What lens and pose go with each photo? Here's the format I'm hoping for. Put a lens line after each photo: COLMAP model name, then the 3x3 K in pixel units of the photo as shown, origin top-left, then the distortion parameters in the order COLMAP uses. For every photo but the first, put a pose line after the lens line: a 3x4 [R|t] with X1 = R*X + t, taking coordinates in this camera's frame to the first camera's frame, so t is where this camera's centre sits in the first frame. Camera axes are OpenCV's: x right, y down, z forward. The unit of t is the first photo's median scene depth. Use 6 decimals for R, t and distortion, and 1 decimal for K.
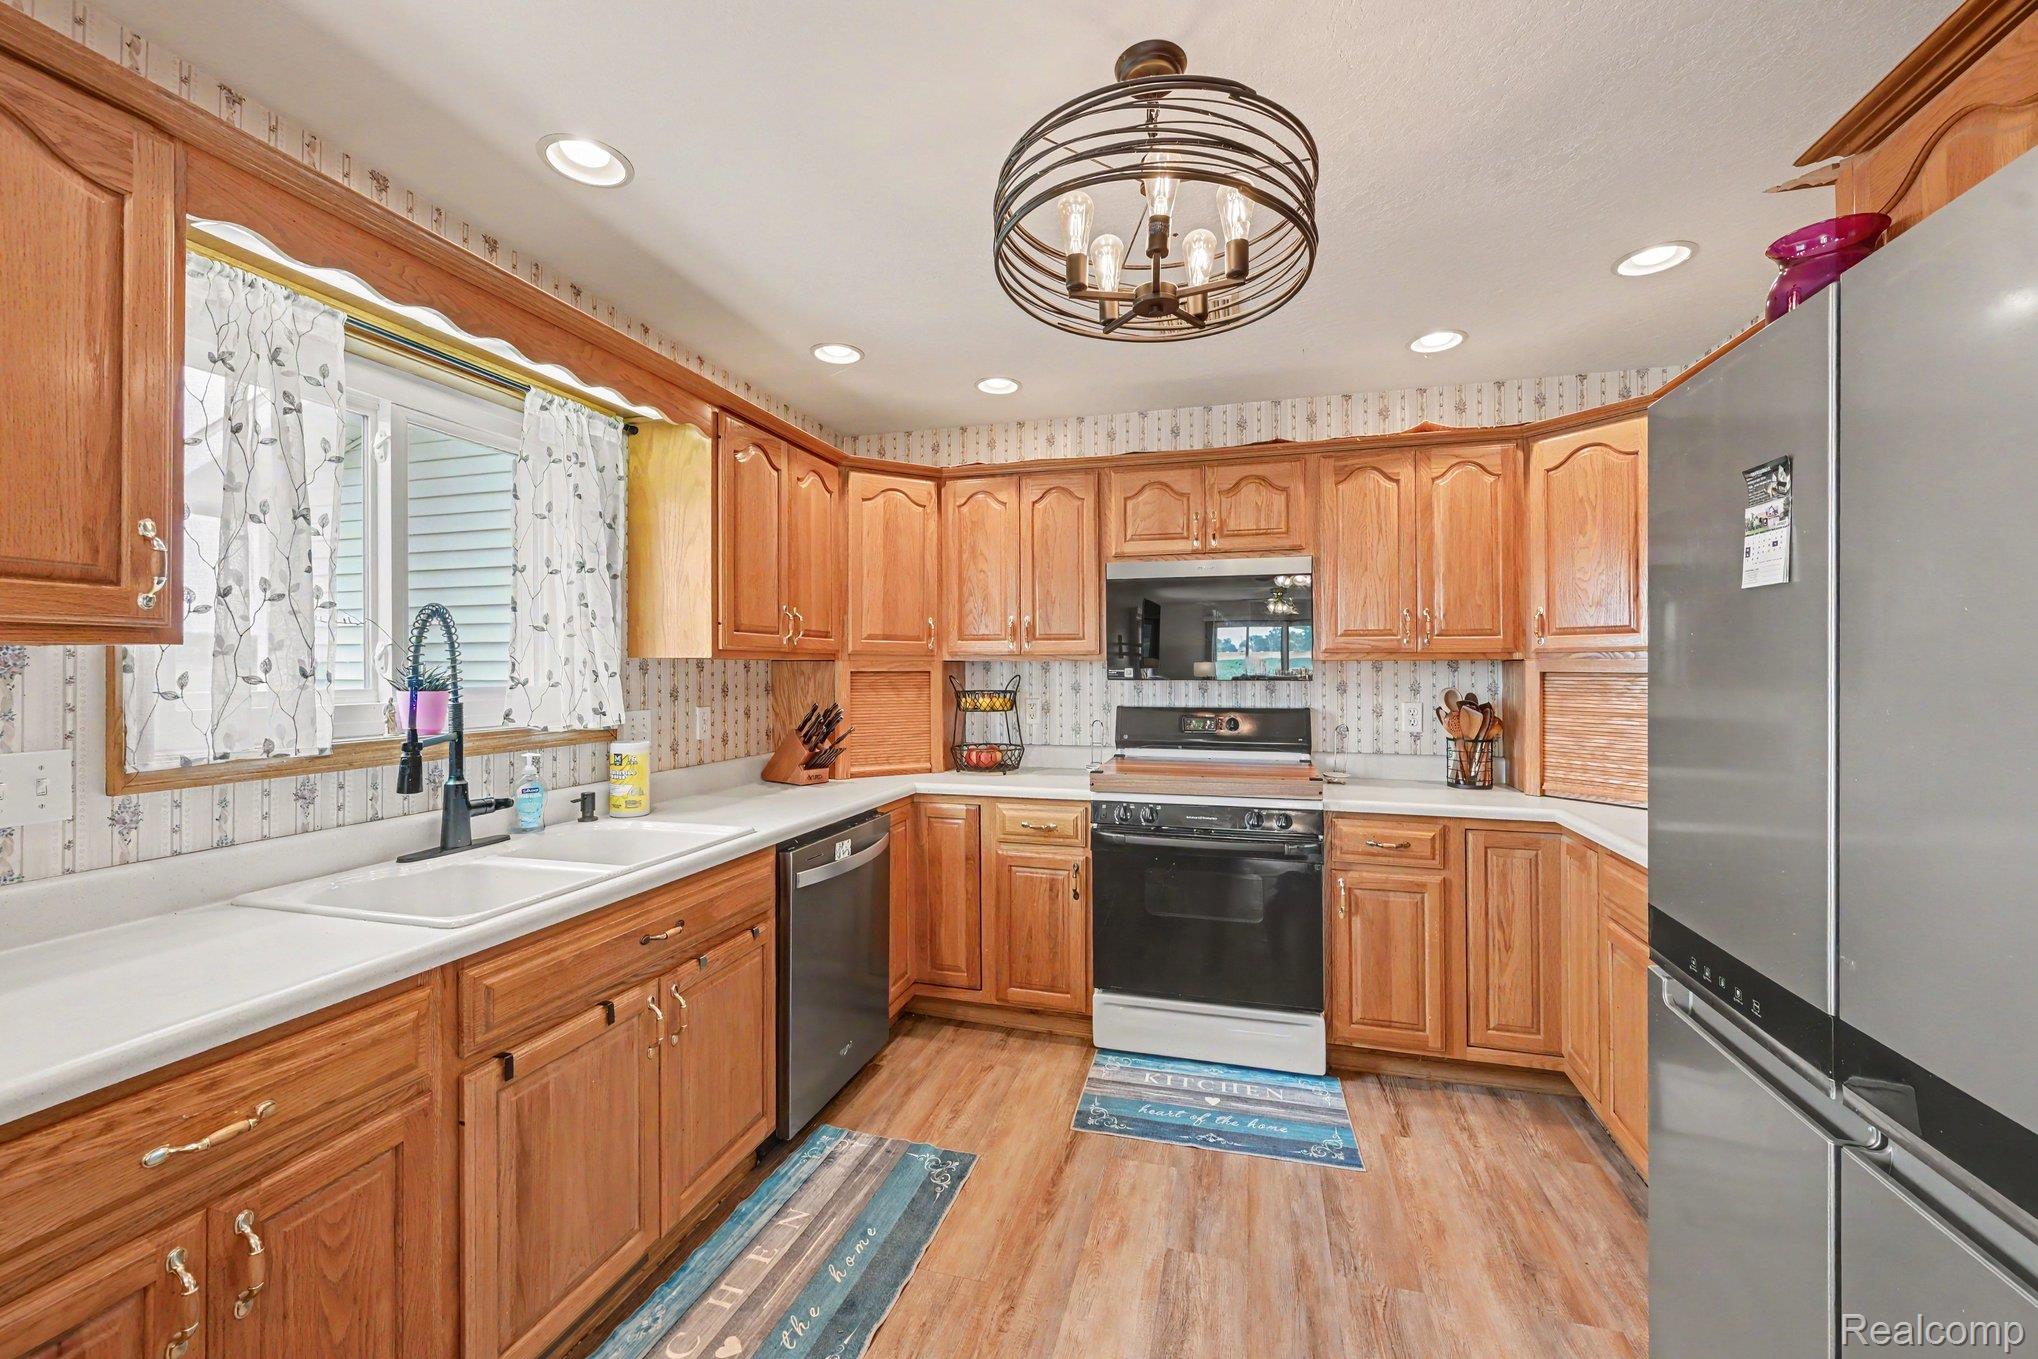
lens RADIAL K [[816.2, 0, 1043.0], [0, 816.2, 609.1], [0, 0, 1]] dist [0.000039, 0.000037]
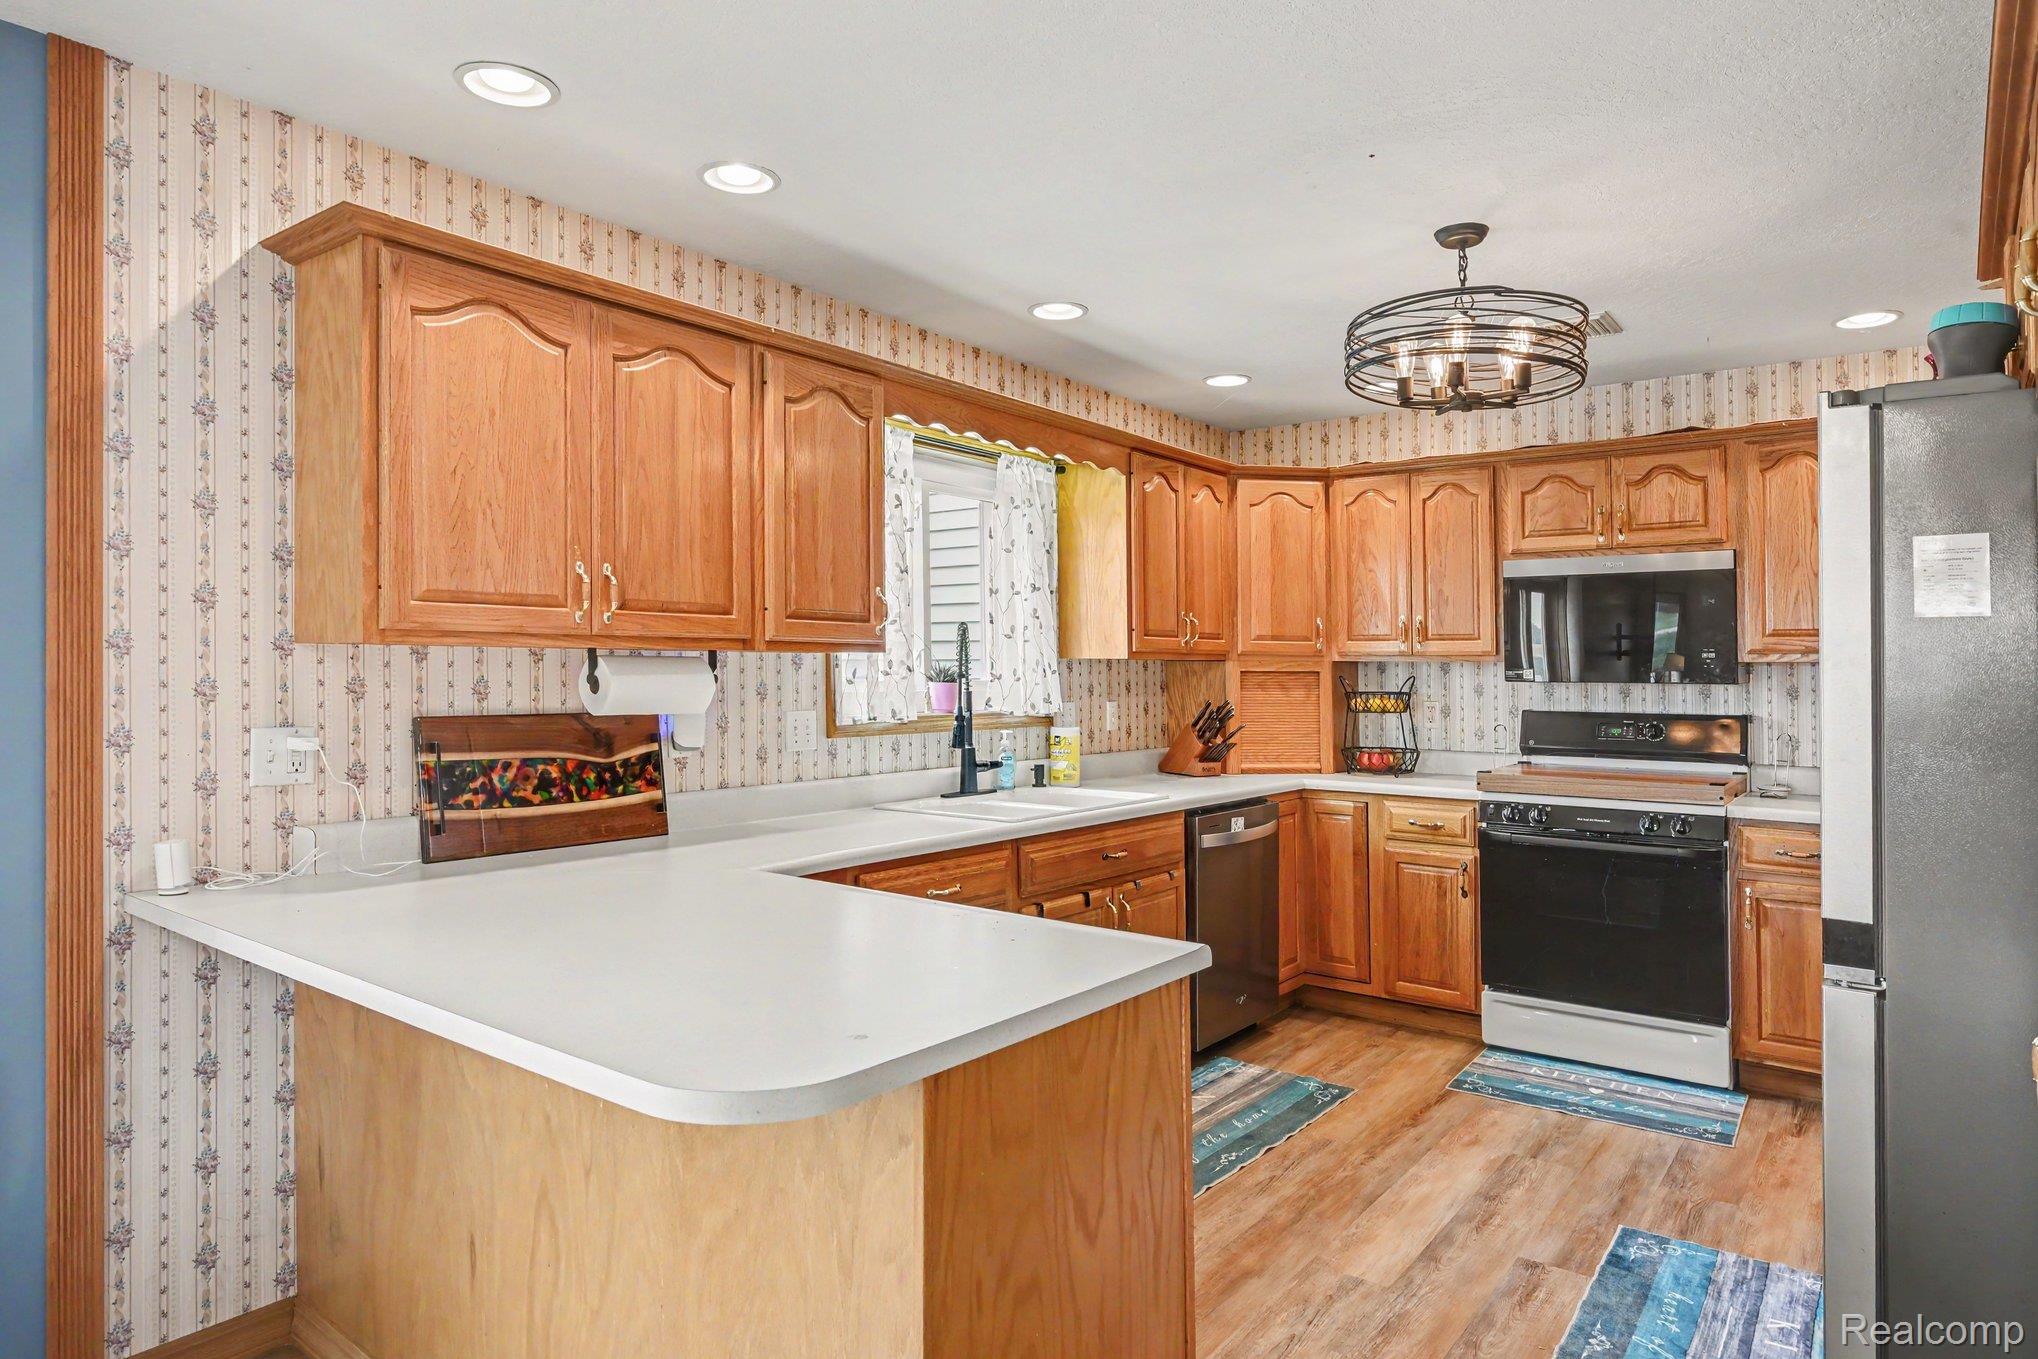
lens RADIAL K [[1212.3, 0, 1019.0], [0, 1212.3, 679.5], [0, 0, 1]] dist [-0.002868, -0.000368]
pose [[0.920821, 0.008875, -0.389885, 0.119253], [0.022702, 0.996826, 0.076308, -0.041697], [0.389325, -0.079117, 0.917696, -0.589187]]
